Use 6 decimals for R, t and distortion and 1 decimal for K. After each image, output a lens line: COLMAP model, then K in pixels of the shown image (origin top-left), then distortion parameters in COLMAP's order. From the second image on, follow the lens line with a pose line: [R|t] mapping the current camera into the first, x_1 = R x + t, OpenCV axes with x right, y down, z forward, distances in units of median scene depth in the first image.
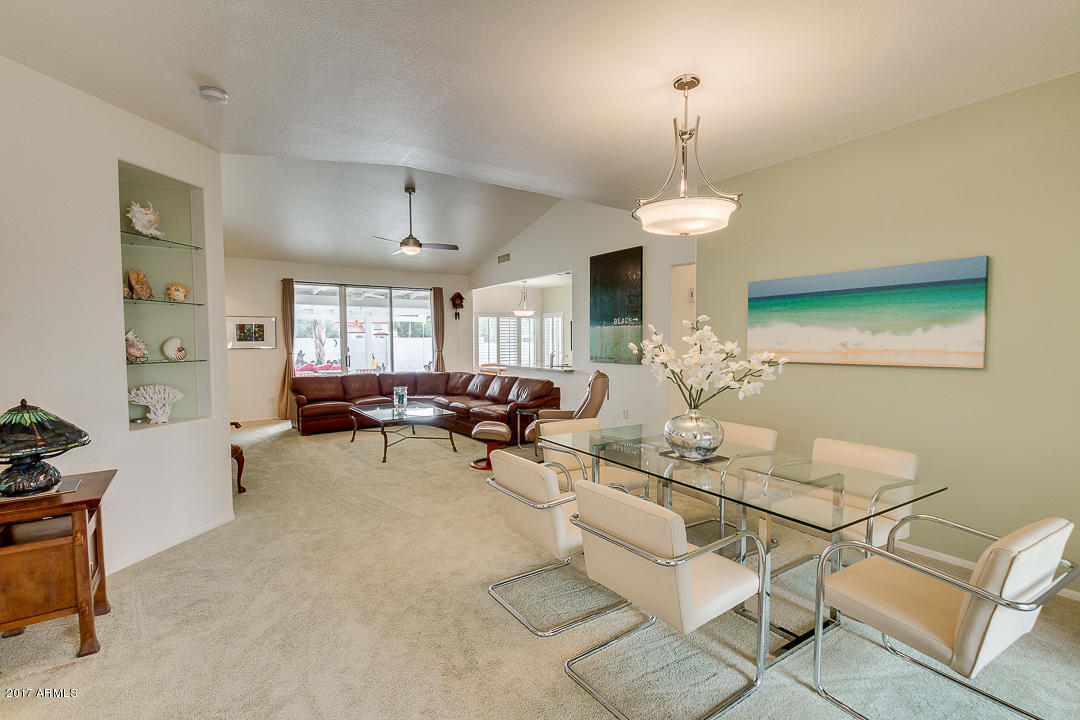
lens RADIAL K [[495.0, 0, 535.7], [0, 495.0, 362.9], [0, 0, 1]] dist [0.010142, -0.006398]
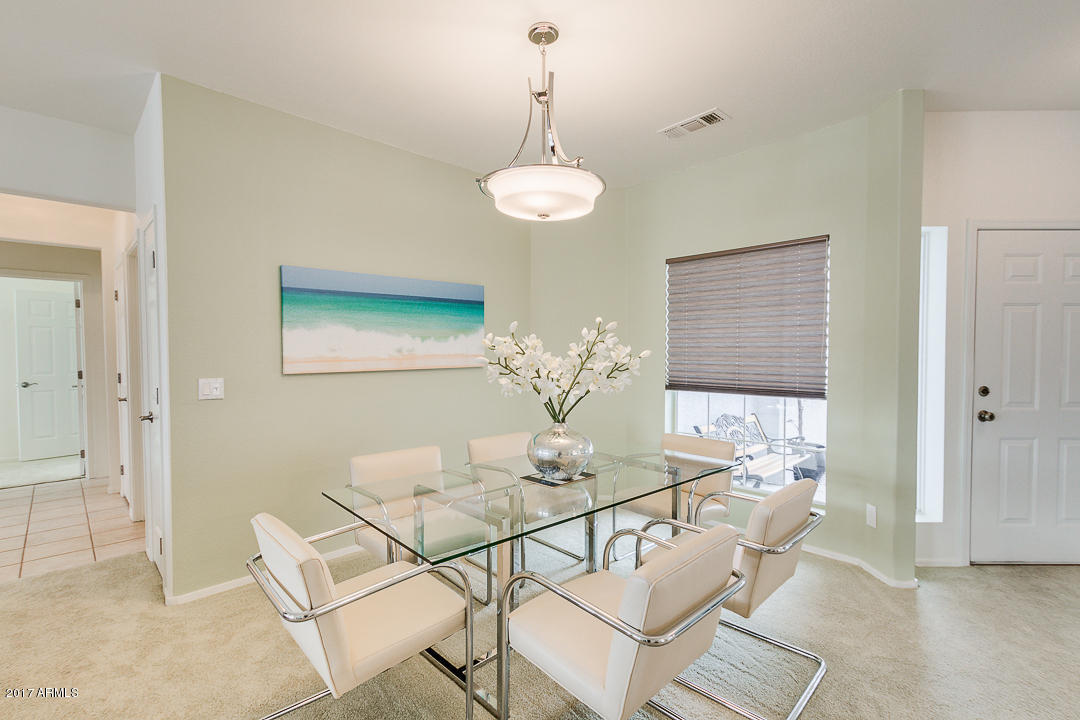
lens RADIAL K [[495.0, 0, 535.7], [0, 495.0, 362.9], [0, 0, 1]] dist [0.010142, -0.006398]
pose [[-0.179049, -0.024303, 0.983540, -0.166218], [0.050189, 0.998168, 0.033801, -0.013481], [-0.982559, 0.055415, -0.177501, 0.380875]]
